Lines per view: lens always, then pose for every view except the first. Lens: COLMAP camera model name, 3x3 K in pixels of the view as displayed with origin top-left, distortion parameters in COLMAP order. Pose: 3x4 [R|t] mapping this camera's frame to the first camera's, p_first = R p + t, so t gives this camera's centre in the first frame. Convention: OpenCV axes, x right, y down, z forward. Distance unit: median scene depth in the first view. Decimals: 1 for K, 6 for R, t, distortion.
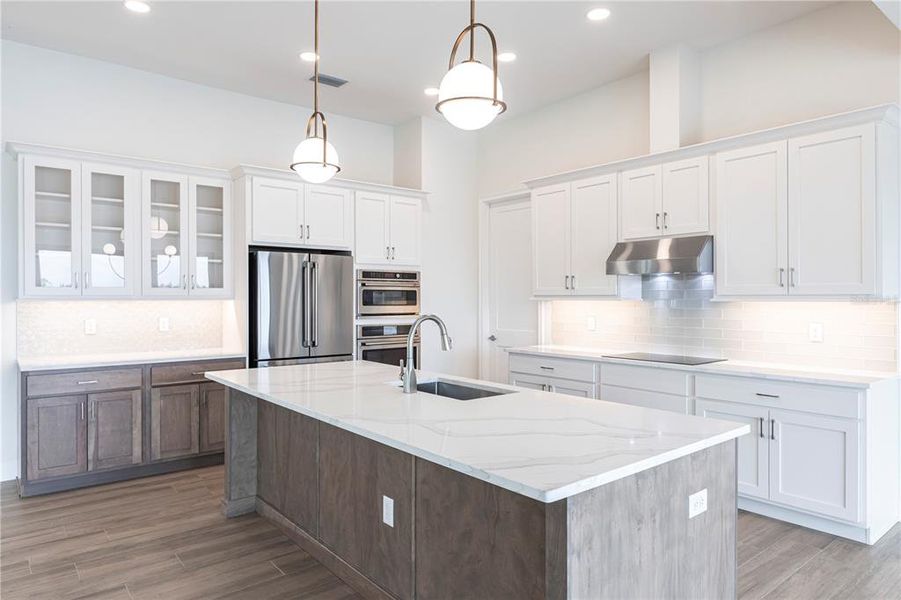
lens RADIAL K [[566.2, 0, 448.2], [0, 566.2, 298.5], [0, 0, 1]] dist [-0.005312, -0.002217]
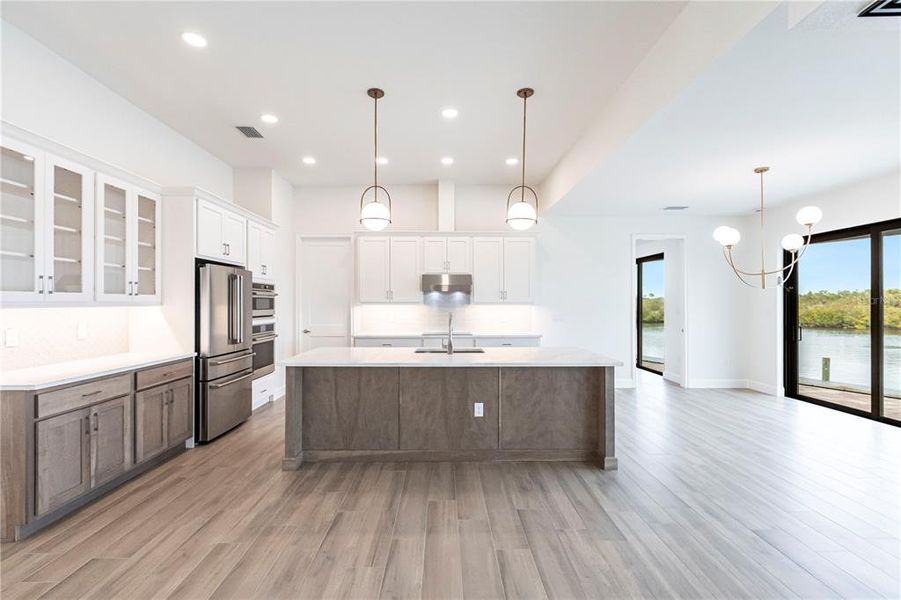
lens RADIAL K [[402.2, 0, 446.5], [0, 402.2, 300.9], [0, 0, 1]] dist [-0.001749, -0.000683]
pose [[0.623985, 0.004792, 0.781421, -0.668320], [0.000840, 0.999977, -0.006802, -0.001480], [-0.781436, 0.004901, 0.623967, 0.099998]]
